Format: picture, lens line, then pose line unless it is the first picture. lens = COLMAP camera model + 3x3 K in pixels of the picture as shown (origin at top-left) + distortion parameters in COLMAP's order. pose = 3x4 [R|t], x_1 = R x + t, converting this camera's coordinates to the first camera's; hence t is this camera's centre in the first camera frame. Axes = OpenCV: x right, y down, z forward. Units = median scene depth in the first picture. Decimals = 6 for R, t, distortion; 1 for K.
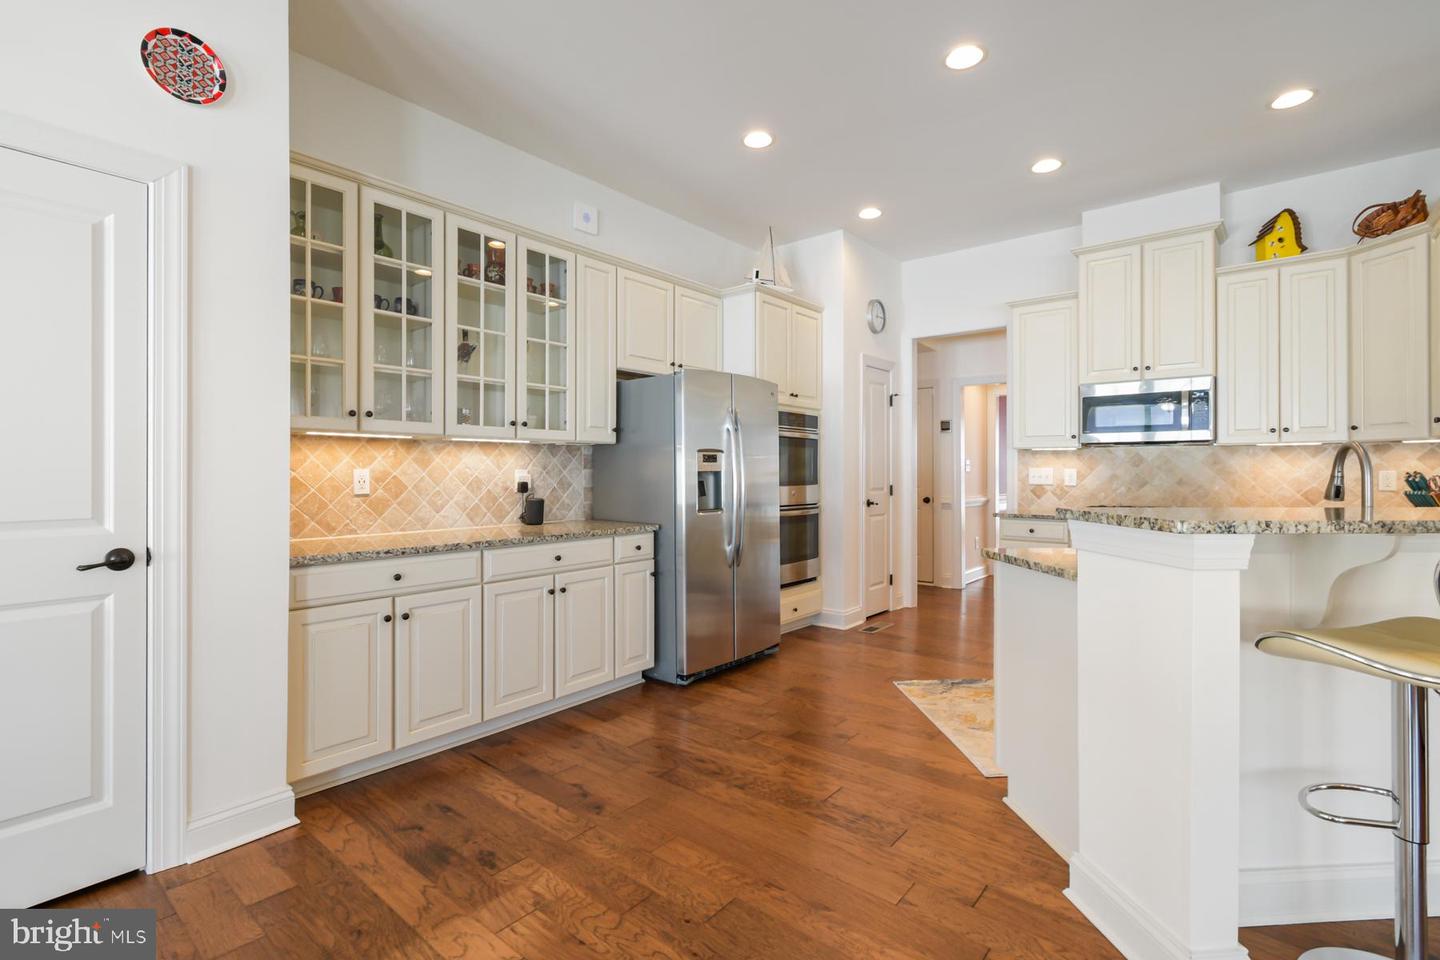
lens RADIAL K [[654.8, 0, 719.1], [0, 654.8, 468.4], [0, 0, 1]] dist [0.002690, -0.001071]
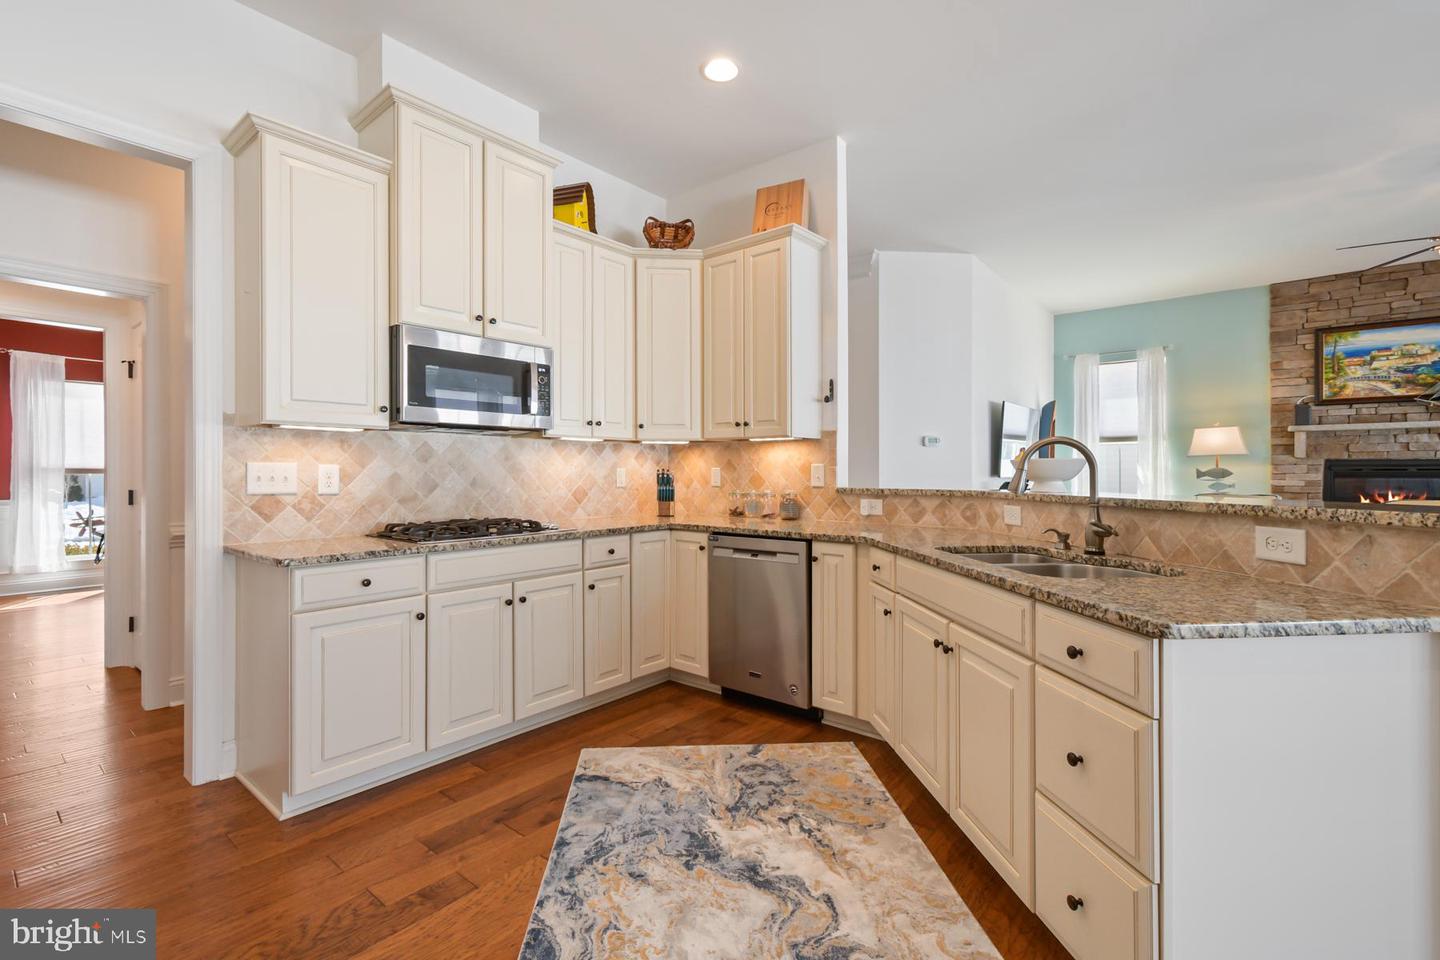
lens RADIAL K [[649.1, 0, 720.1], [0, 649.1, 470.1], [0, 0, 1]] dist [0.011824, -0.006397]
pose [[-0.007226, 0.001297, 0.999973, -0.052414], [-0.000929, 0.999999, -0.001303, 0.008338], [-0.999973, -0.000939, -0.007224, 0.932920]]
